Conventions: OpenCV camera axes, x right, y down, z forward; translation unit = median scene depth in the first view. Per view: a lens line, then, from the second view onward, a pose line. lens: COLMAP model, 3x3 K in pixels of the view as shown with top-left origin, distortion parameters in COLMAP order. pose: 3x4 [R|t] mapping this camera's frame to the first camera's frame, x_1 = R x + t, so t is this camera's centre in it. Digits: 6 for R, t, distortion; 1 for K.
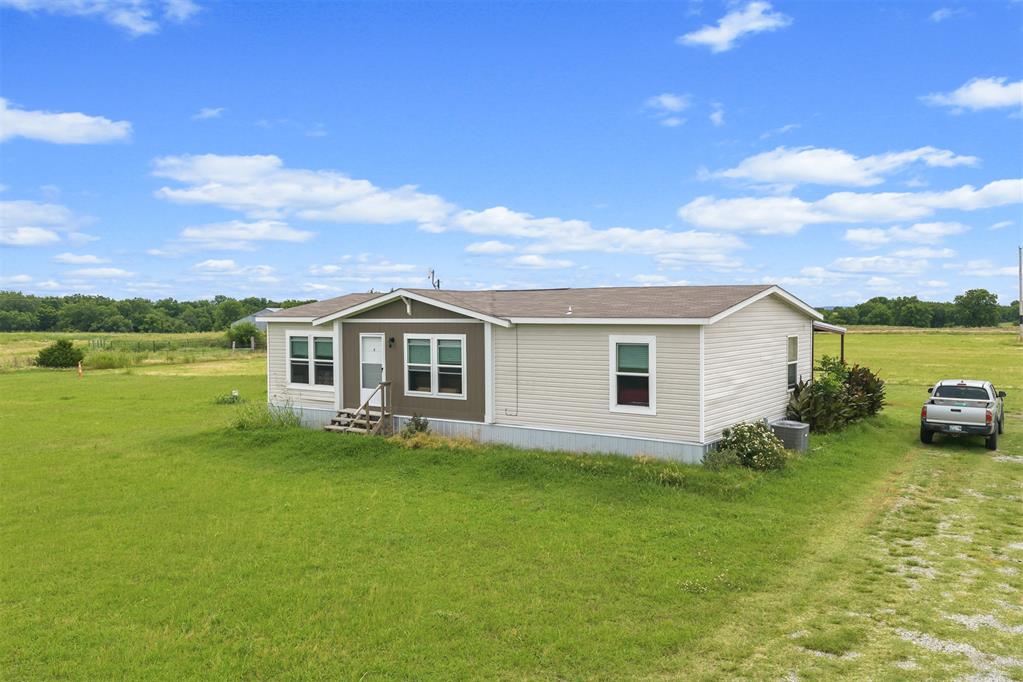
lens RADIAL K [[843.0, 0, 511.5], [0, 843.0, 341.0], [0, 0, 1]] dist [0.001645, 0.000498]
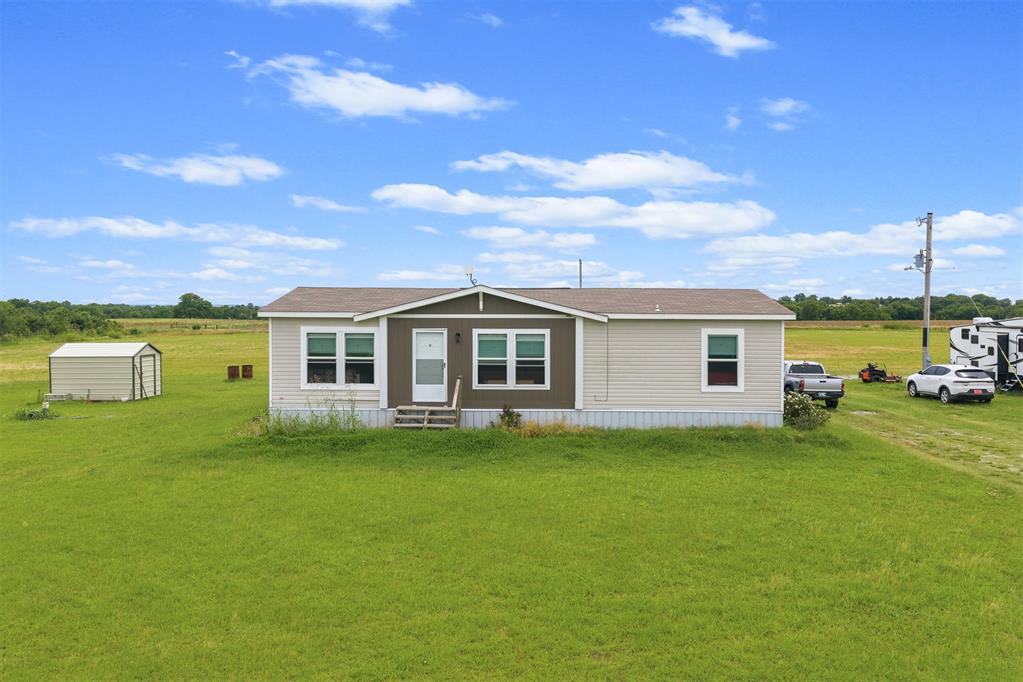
lens RADIAL K [[866.9, 0, 511.5], [0, 866.9, 341.0], [0, 0, 1]] dist [-0.000520, -0.001704]
pose [[0.830144, -0.014101, 0.557371, -0.693228], [0.011686, 0.999901, 0.007891, -0.001928], [-0.557427, -0.000037, 0.830226, 0.100314]]
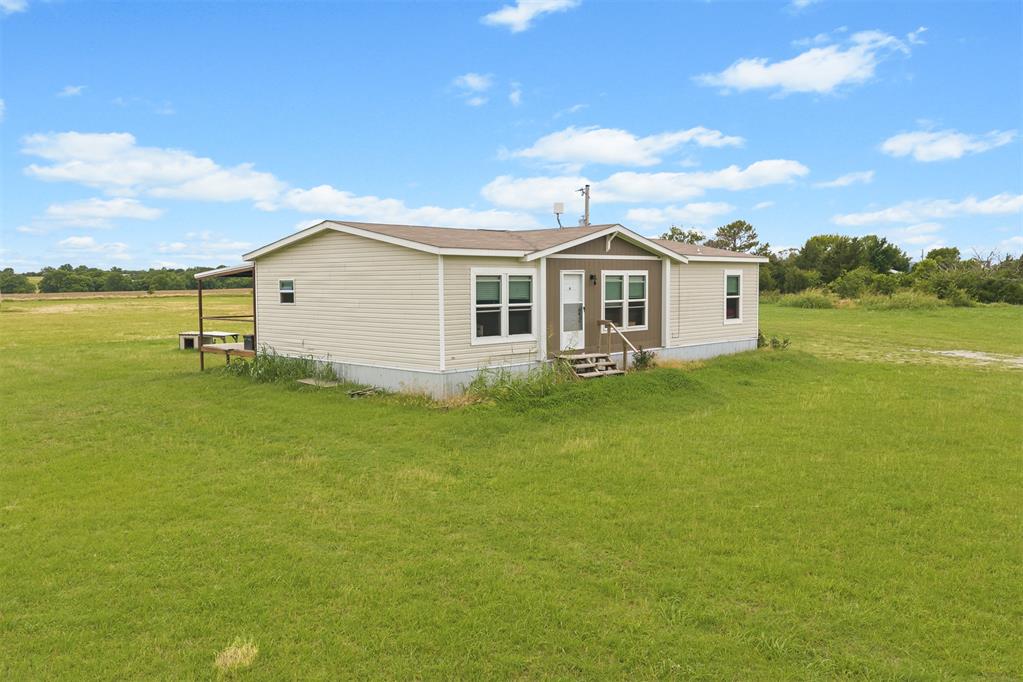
lens RADIAL K [[866.9, 0, 511.5], [0, 866.9, 341.0], [0, 0, 1]] dist [-0.000520, -0.001704]
pose [[0.145772, -0.080054, 0.986074, -1.168321], [0.022696, 0.996729, 0.077564, -0.007693], [-0.989058, 0.011073, 0.147112, 0.979682]]
